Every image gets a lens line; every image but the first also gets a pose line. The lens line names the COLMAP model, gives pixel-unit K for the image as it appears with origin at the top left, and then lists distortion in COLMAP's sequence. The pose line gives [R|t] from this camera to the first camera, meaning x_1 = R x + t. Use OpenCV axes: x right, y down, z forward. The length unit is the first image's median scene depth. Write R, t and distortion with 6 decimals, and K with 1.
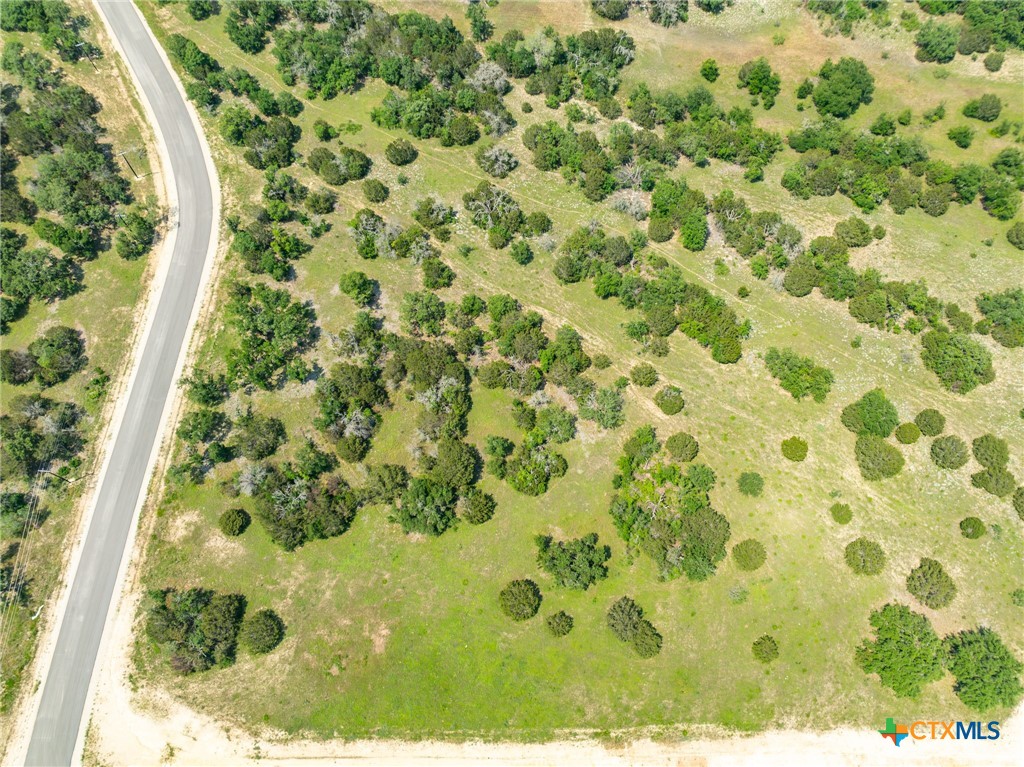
lens RADIAL K [[717.6, 0, 512.6], [0, 717.6, 378.9], [0, 0, 1]] dist [-0.033898, 0.023875]
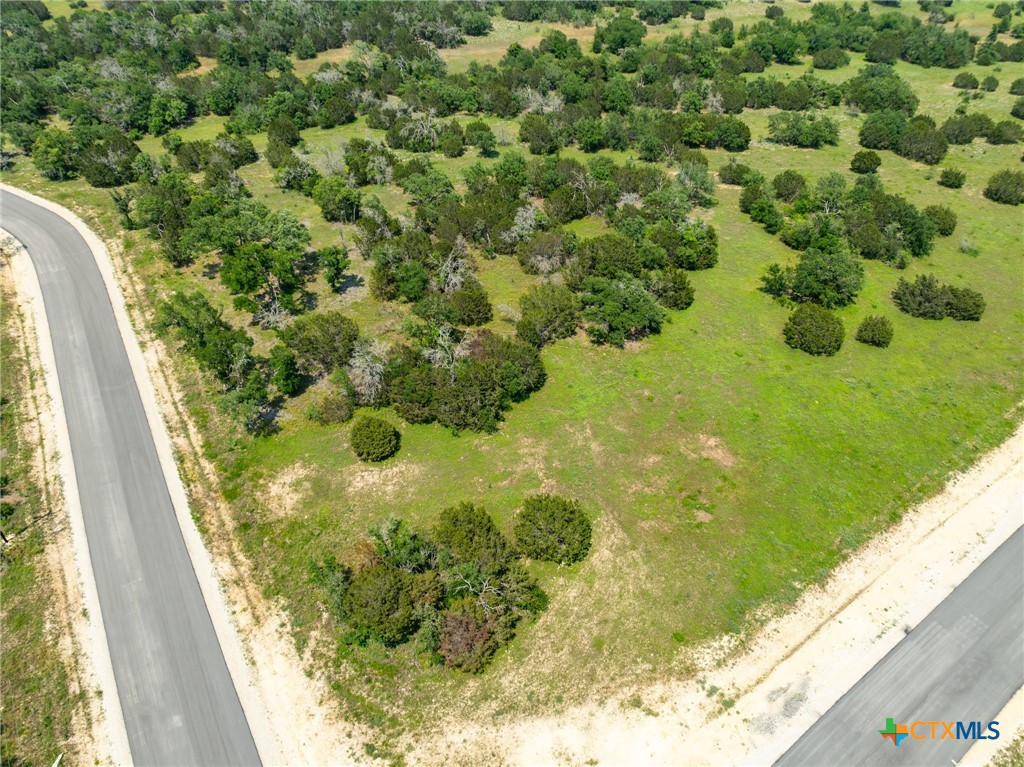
lens RADIAL K [[717.6, 0, 512.6], [0, 717.6, 378.9], [0, 0, 1]] dist [-0.033898, 0.023875]
pose [[0.816696, -0.369307, 0.443418, -0.486412], [0.526698, 0.791009, -0.311279, 0.357560], [-0.235790, 0.487768, 0.840527, 0.449343]]
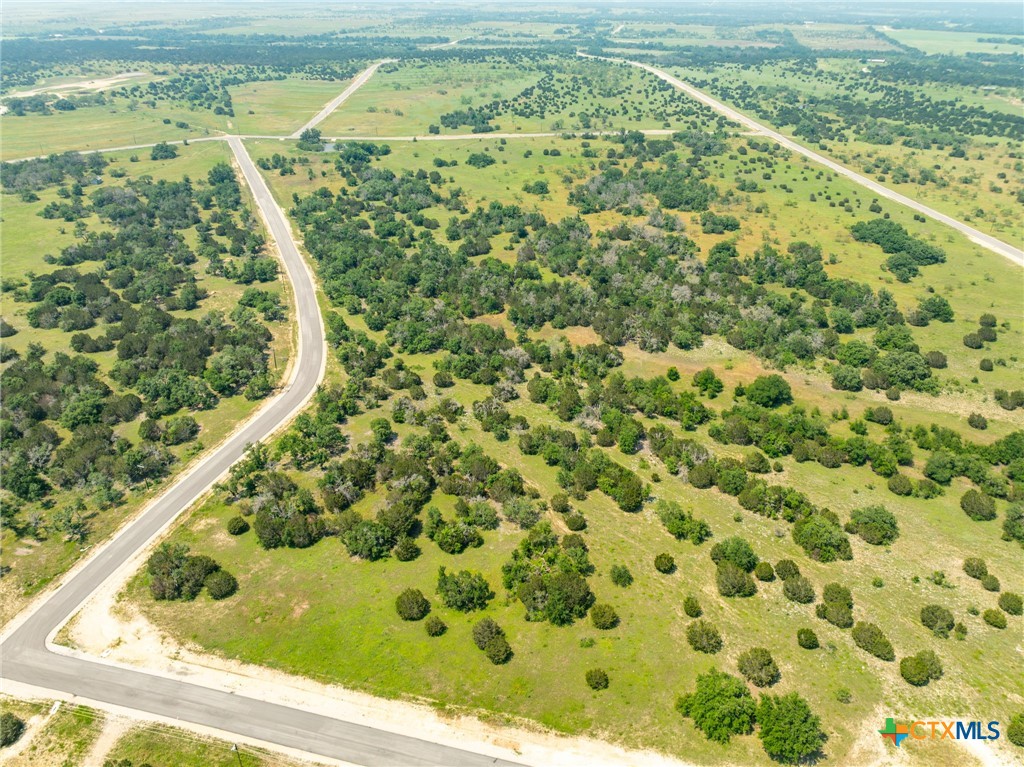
lens RADIAL K [[722.7, 0, 512.0], [0, 722.7, 383.5], [0, 0, 1]] dist [-0.029230, 0.012362]
pose [[0.969462, 0.115555, -0.216311, 0.362005], [-0.221532, 0.791000, -0.570300, 0.604012], [0.105201, 0.600804, 0.792444, -0.198412]]
